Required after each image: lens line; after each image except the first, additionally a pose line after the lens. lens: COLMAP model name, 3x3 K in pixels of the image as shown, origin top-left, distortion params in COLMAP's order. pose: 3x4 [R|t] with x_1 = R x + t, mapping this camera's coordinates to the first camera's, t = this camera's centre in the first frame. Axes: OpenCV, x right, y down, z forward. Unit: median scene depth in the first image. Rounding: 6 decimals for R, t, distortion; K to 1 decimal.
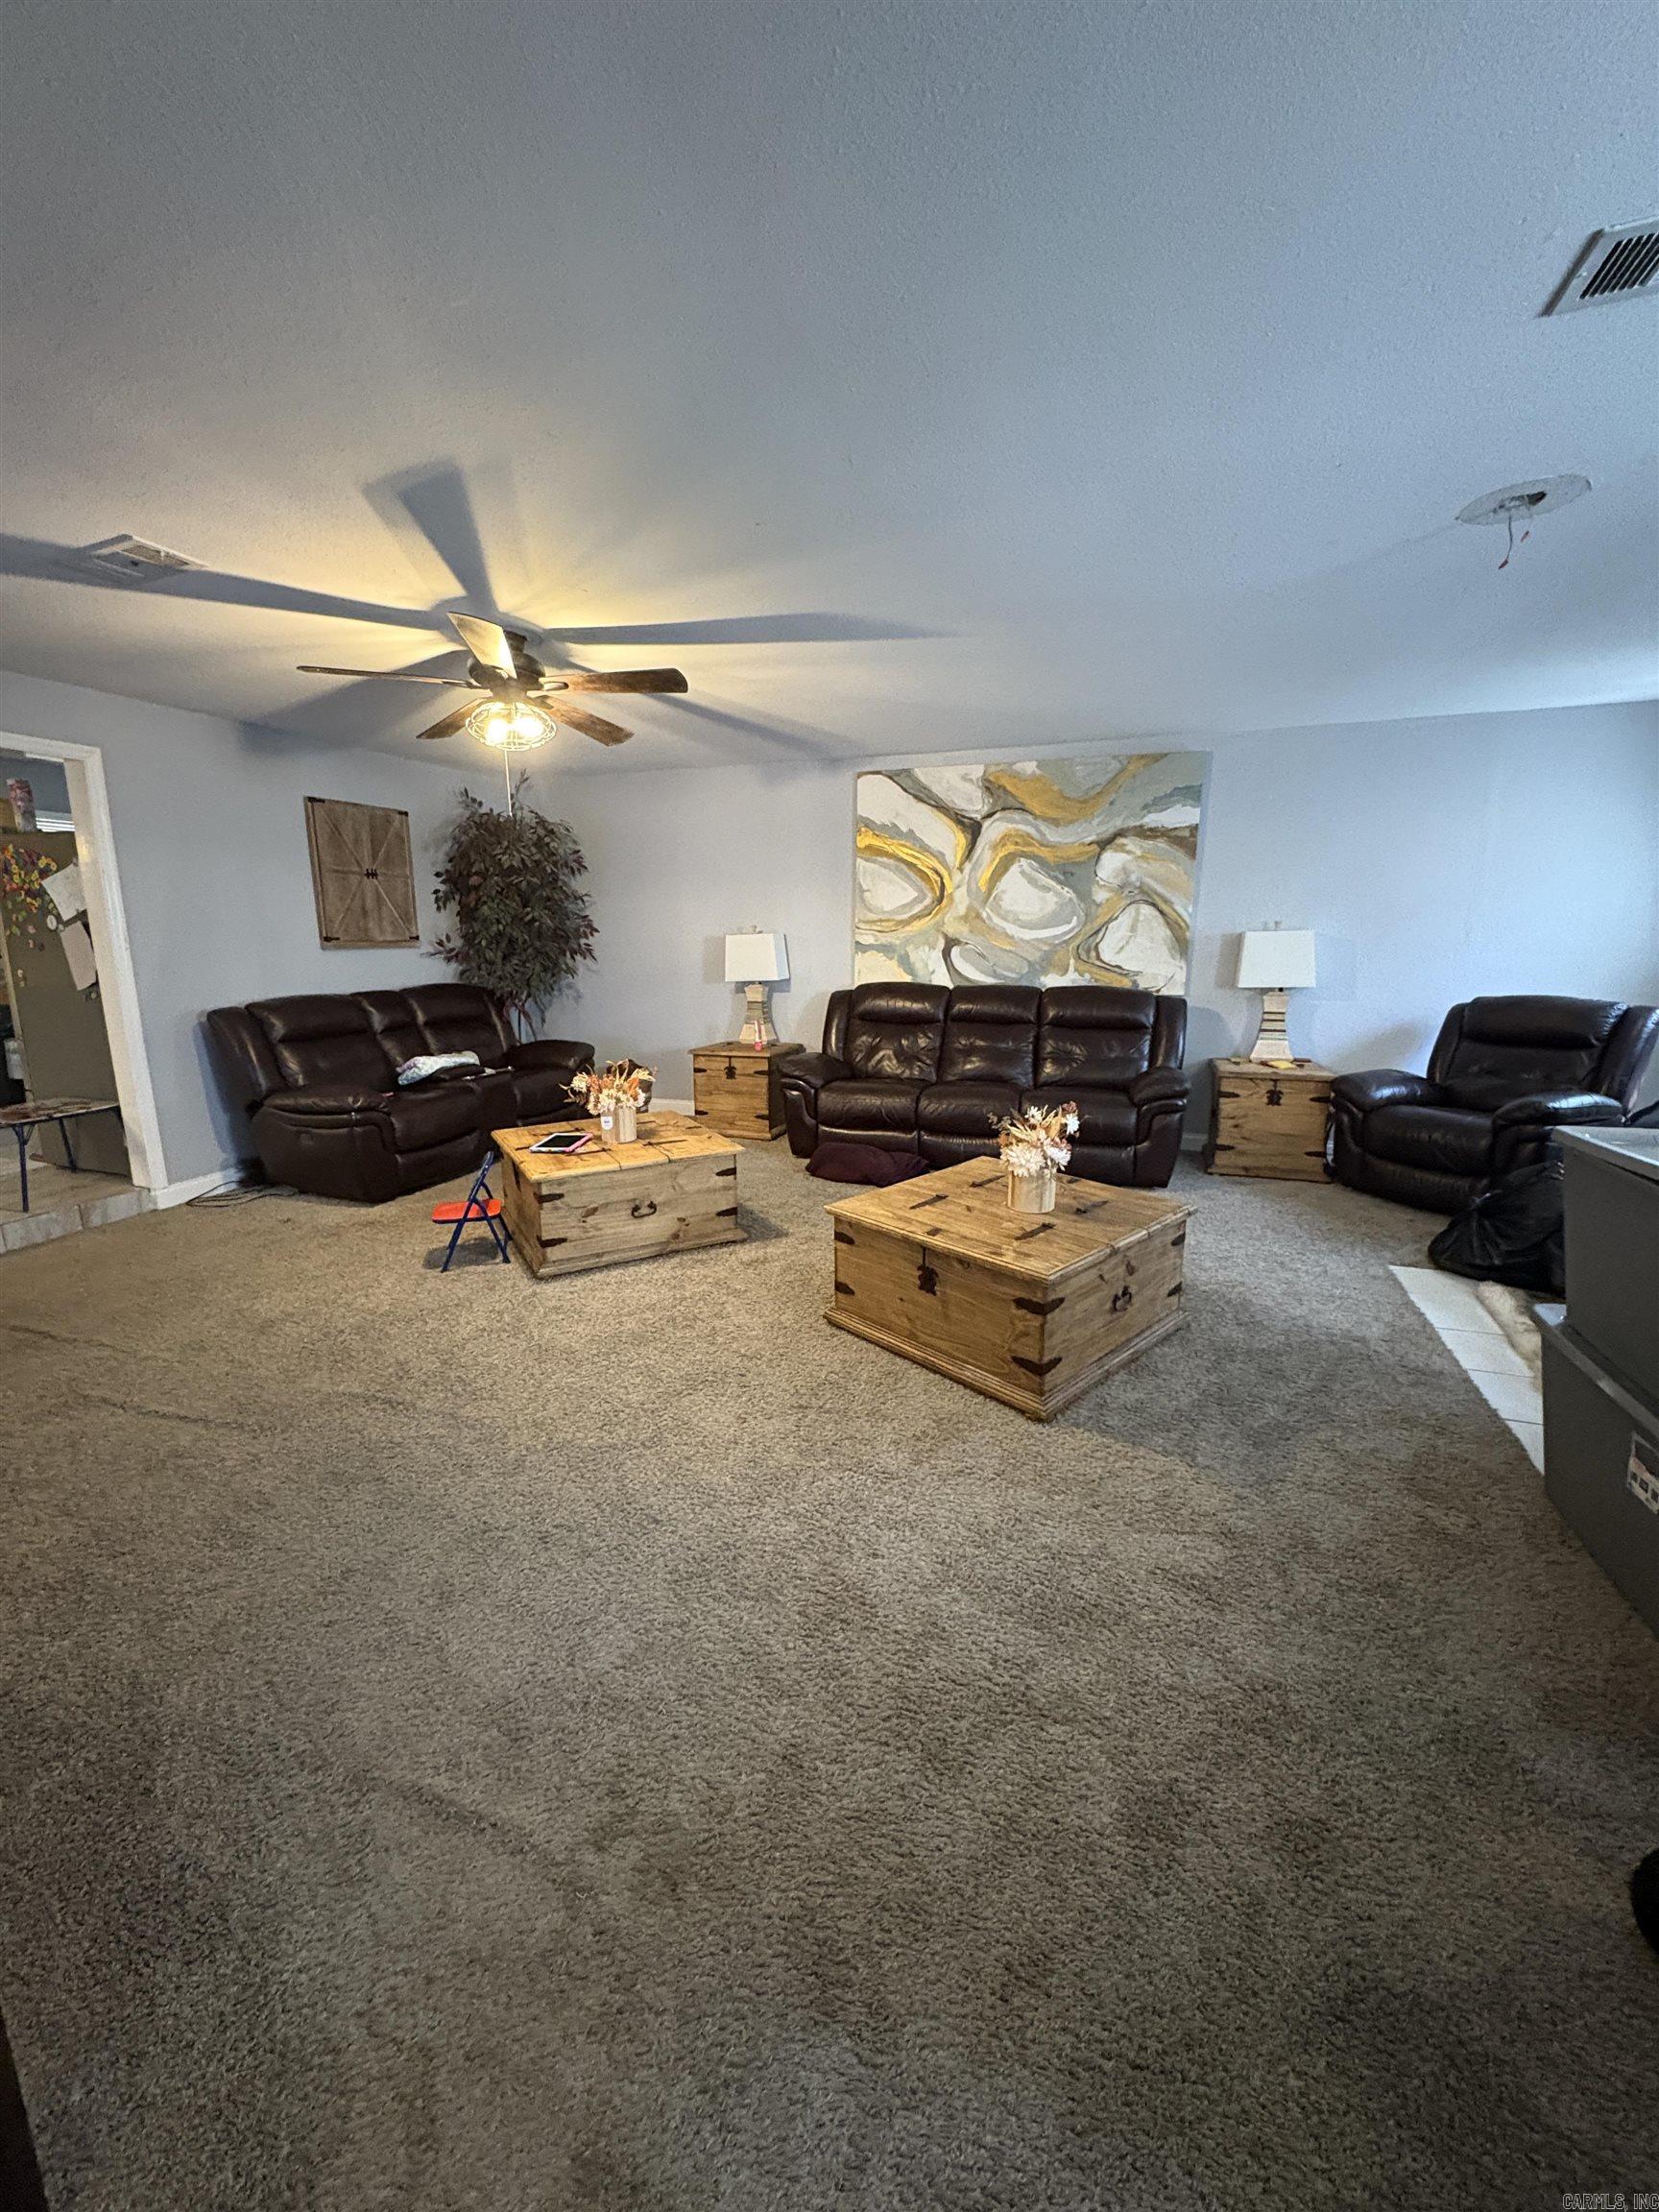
lens RADIAL K [[884.2, 0, 825.0], [0, 884.2, 1103.3], [0, 0, 1]] dist [0.000562, 0.000030]
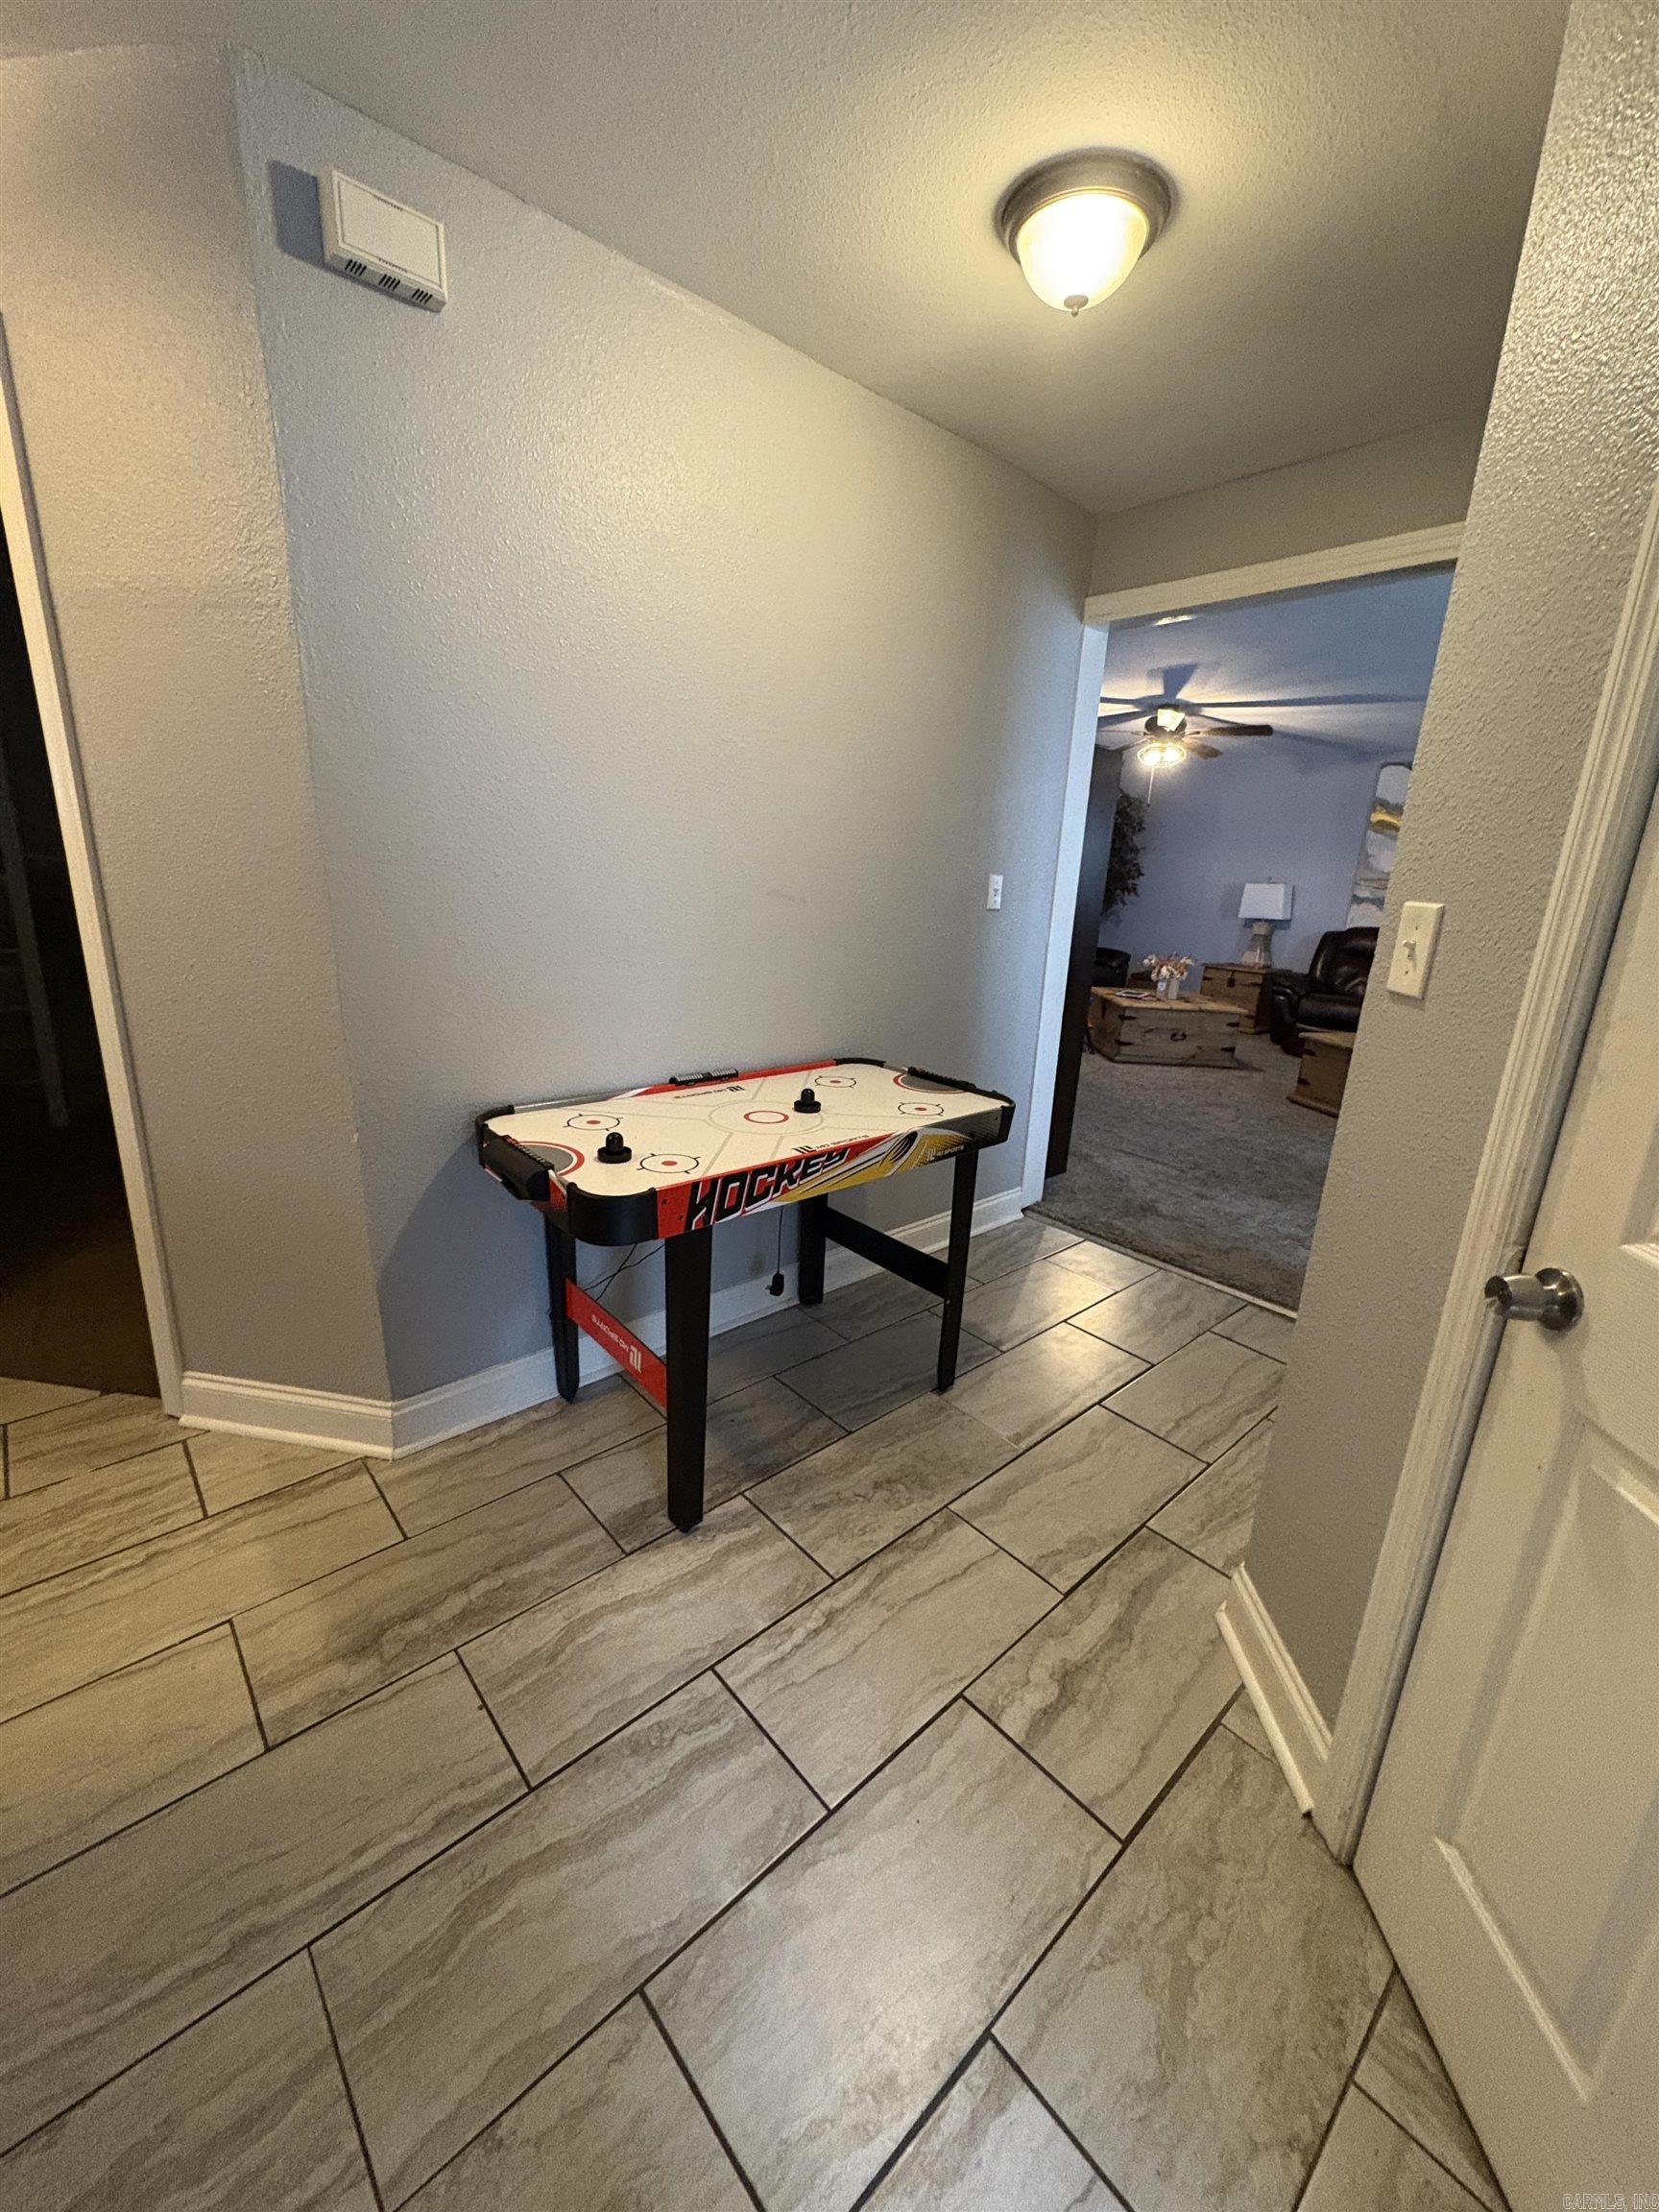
lens RADIAL K [[884.2, 0, 827.3], [0, 884.2, 1102.8], [0, 0, 1]] dist [0.000562, 0.000030]
pose [[0.876540, 0.178387, -0.447052, -0.008442], [-0.155748, 0.983937, 0.087243, 0.129583], [0.455434, -0.006844, 0.890243, -0.531862]]
